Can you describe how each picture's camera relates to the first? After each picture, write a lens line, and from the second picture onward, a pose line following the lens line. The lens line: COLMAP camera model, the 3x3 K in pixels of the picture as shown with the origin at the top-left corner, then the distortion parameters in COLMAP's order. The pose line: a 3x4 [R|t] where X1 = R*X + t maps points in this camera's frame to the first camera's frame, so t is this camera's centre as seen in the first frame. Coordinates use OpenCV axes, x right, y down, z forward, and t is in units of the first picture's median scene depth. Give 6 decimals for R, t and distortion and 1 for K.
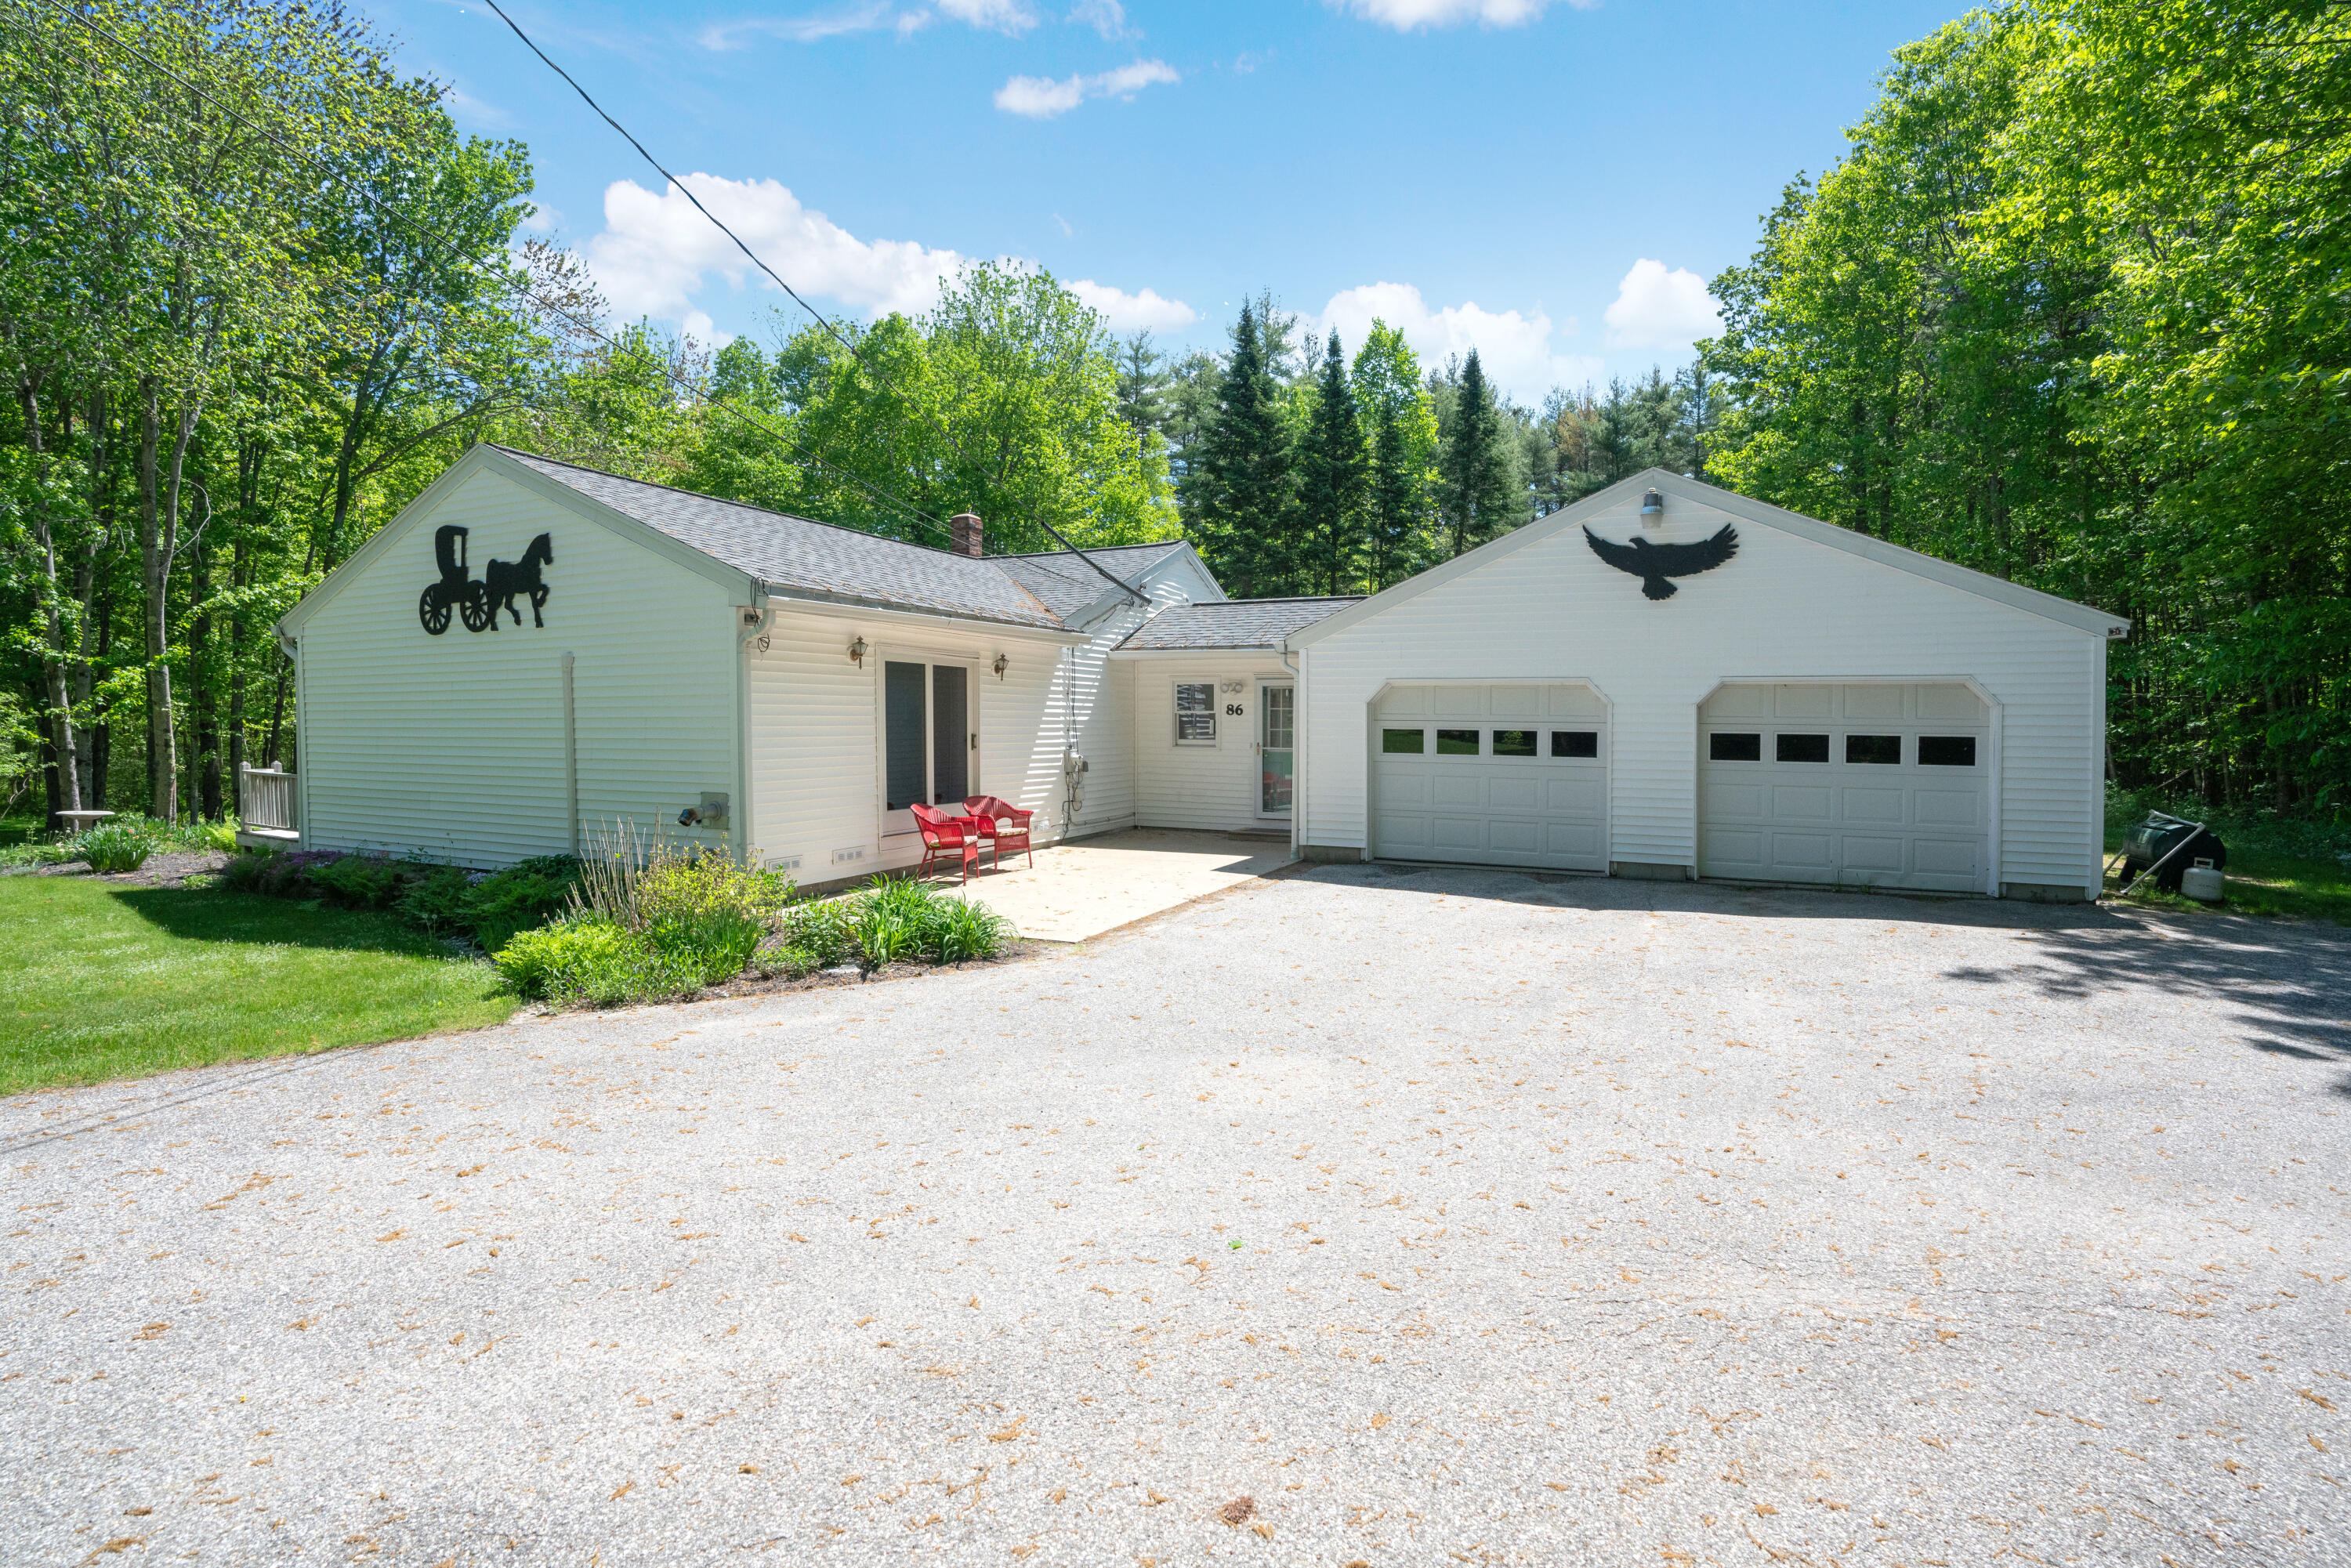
lens RADIAL K [[1085.5, 0, 1165.9], [0, 1085.5, 782.4], [0, 0, 1]] dist [-0.032639, 0.002373]
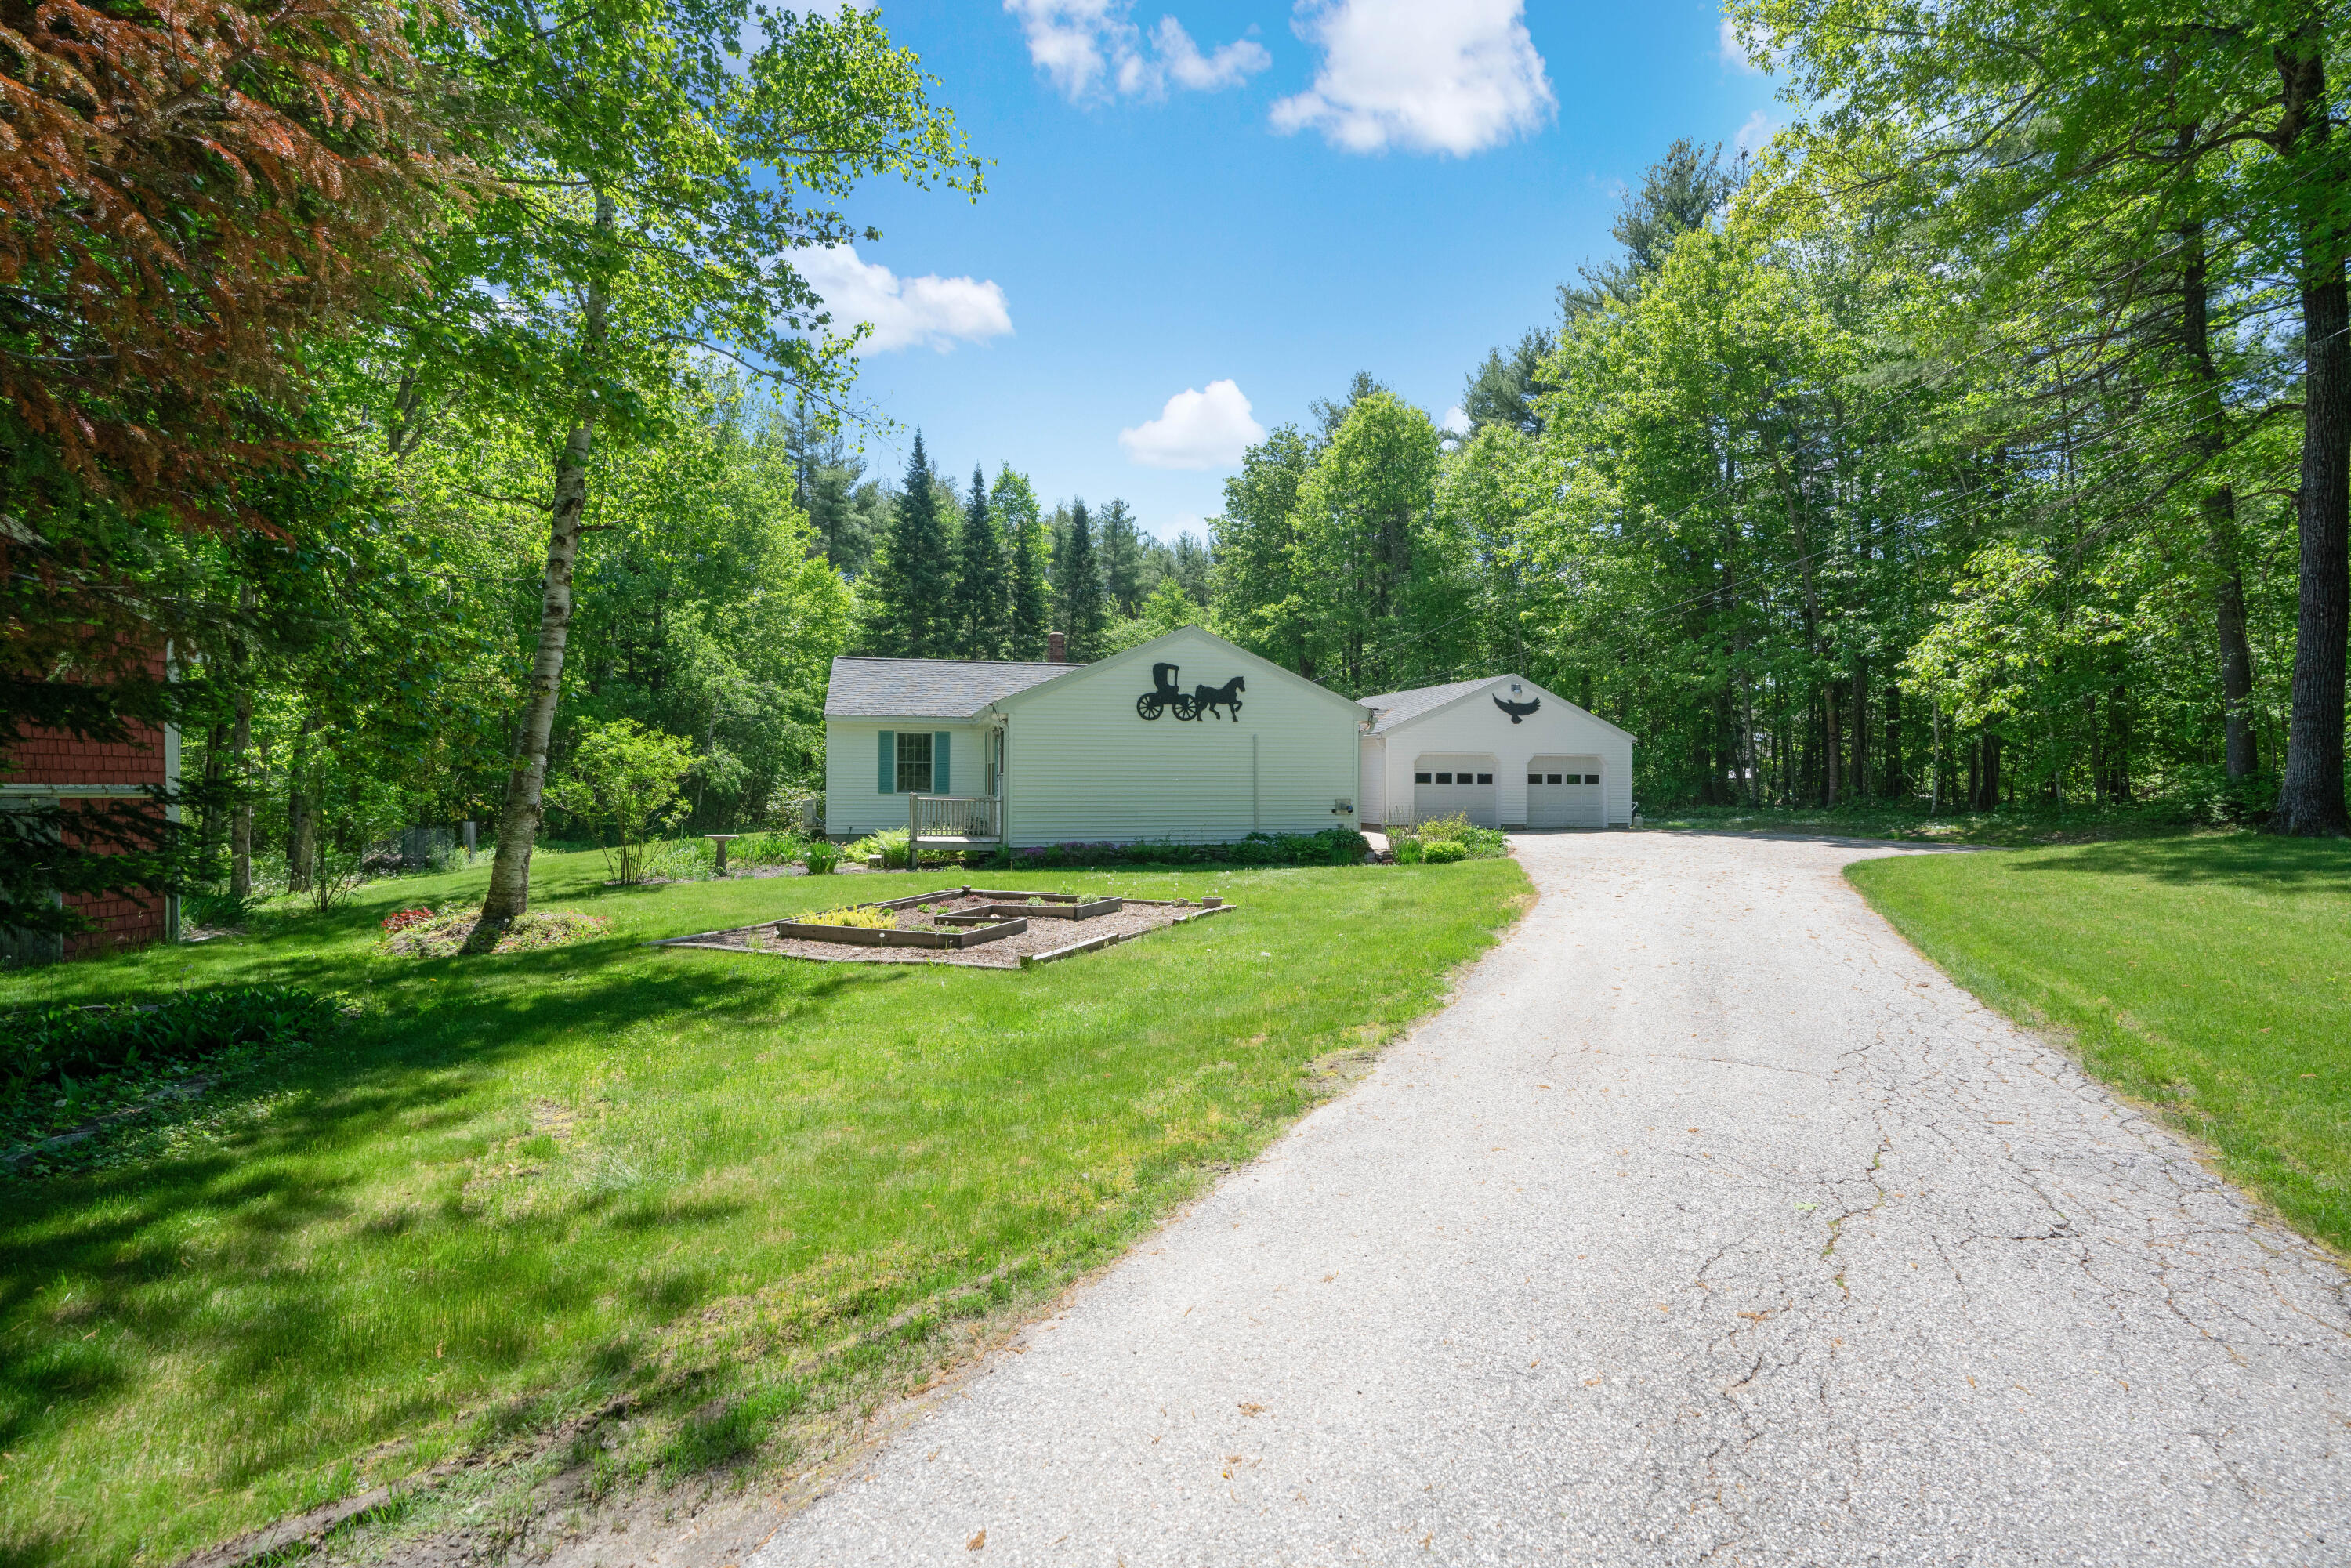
lens RADIAL K [[1085.5, 0, 1186.0], [0, 1085.5, 776.1], [0, 0, 1]] dist [-0.032639, 0.002373]
pose [[0.750282, -0.000595, 0.661117, -1.704521], [0.031703, 0.998882, -0.035079, 0.023616], [-0.660357, 0.047279, 0.749462, -0.403312]]
